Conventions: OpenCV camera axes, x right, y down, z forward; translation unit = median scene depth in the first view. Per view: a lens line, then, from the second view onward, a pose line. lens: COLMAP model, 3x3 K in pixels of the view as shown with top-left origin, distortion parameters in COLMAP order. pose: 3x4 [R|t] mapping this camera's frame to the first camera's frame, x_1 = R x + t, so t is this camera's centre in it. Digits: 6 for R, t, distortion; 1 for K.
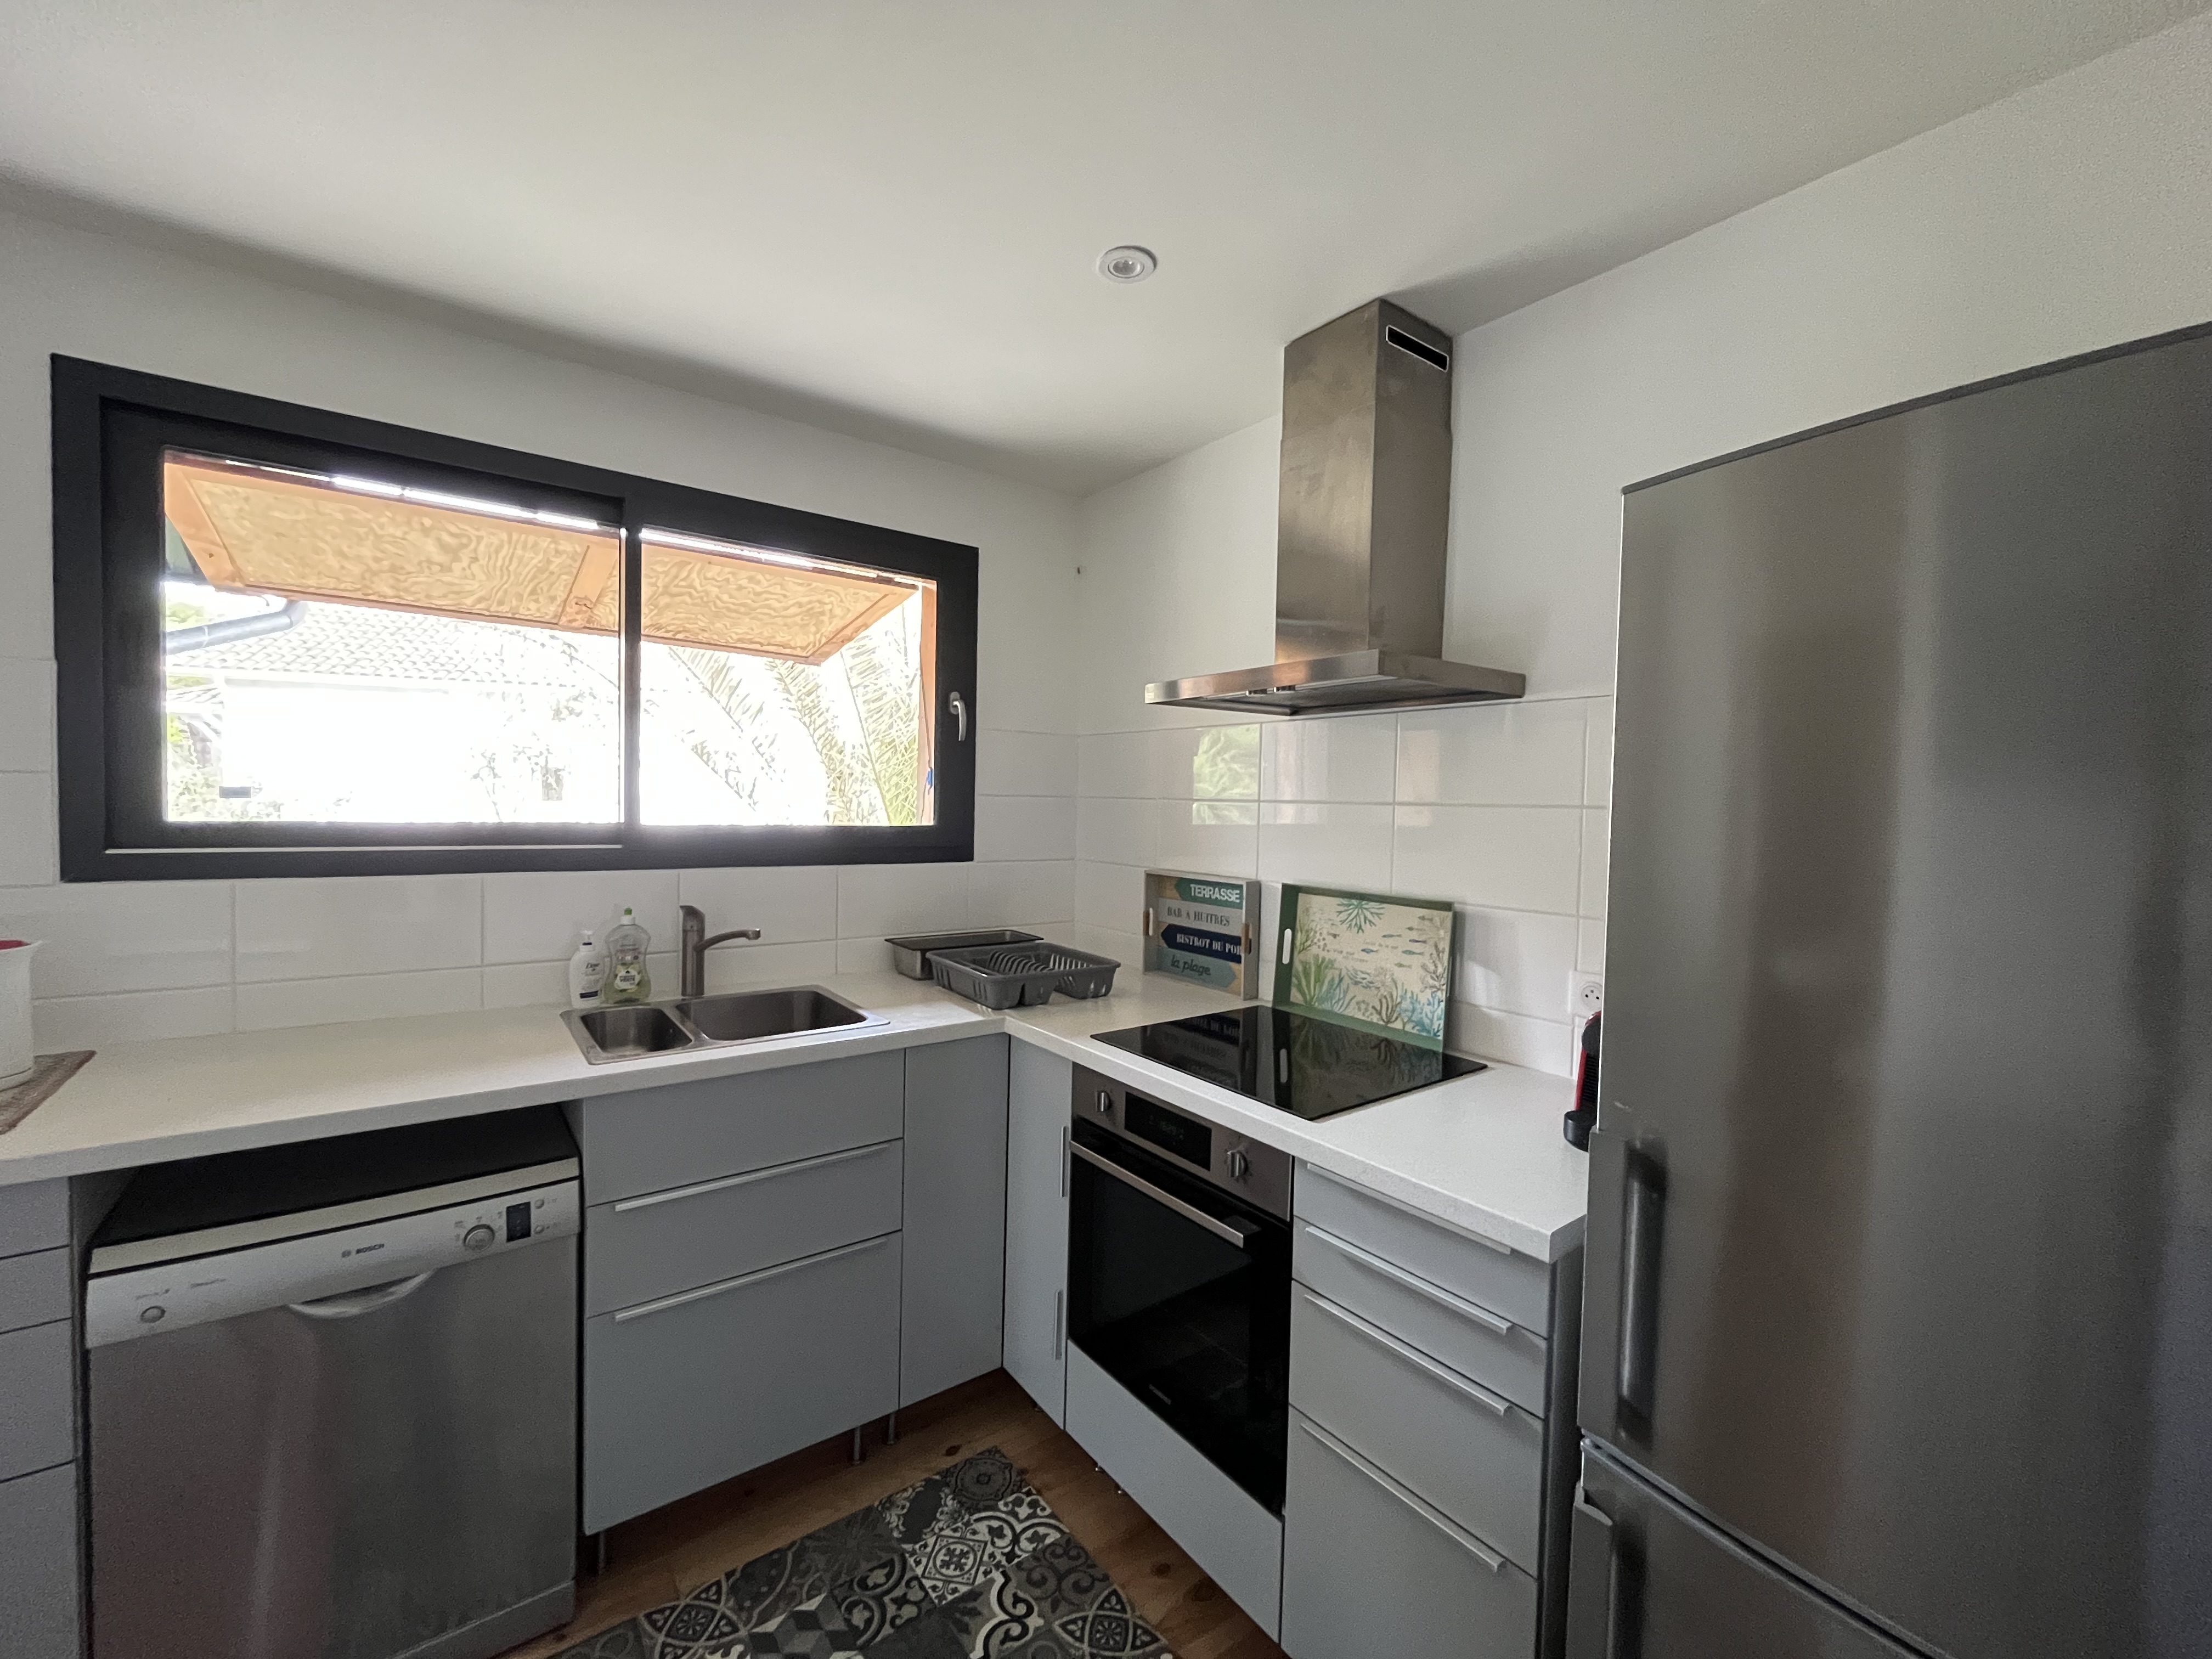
lens RADIAL K [[900.3, 0, 1104.2], [0, 900.3, 831.1], [0, 0, 1]] dist [-0.003105, -0.000616]
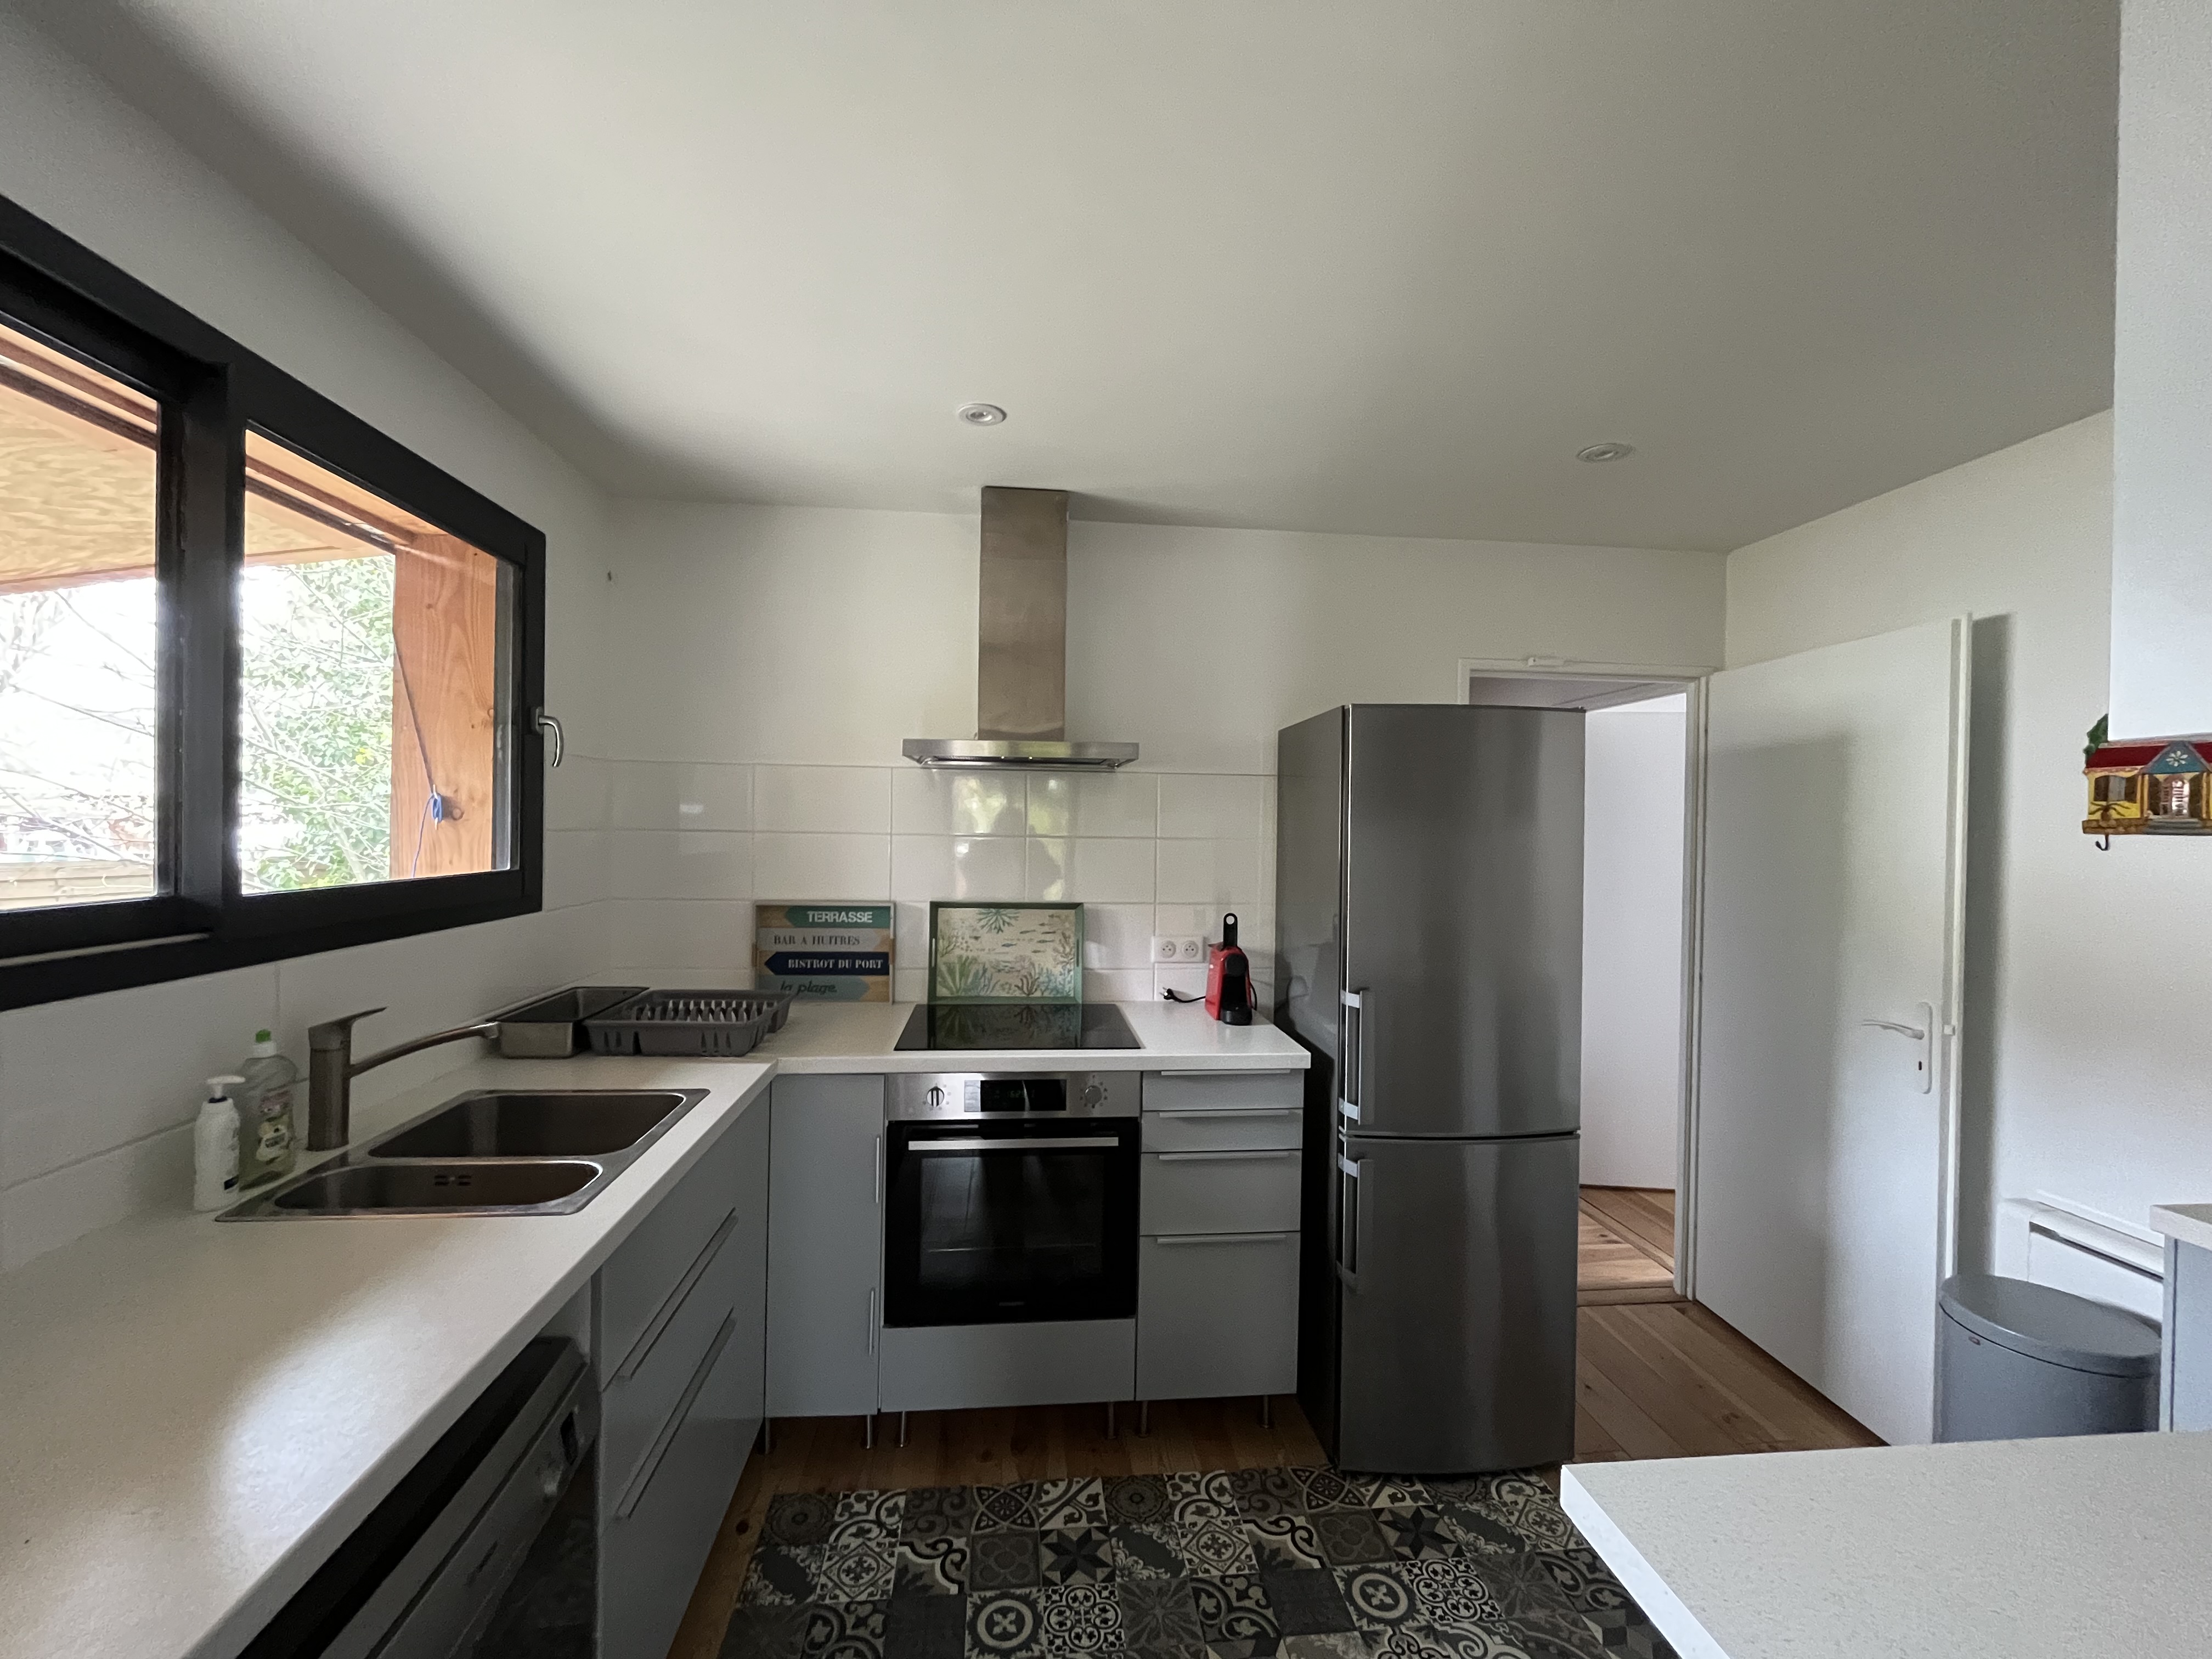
lens RADIAL K [[900.3, 0, 1101.4], [0, 900.3, 831.6], [0, 0, 1]] dist [-0.003105, -0.000616]
pose [[0.514604, -0.020141, 0.857191, -0.812785], [0.021922, 0.999706, 0.010329, -0.050102], [-0.857147, 0.013476, 0.514895, 0.185185]]
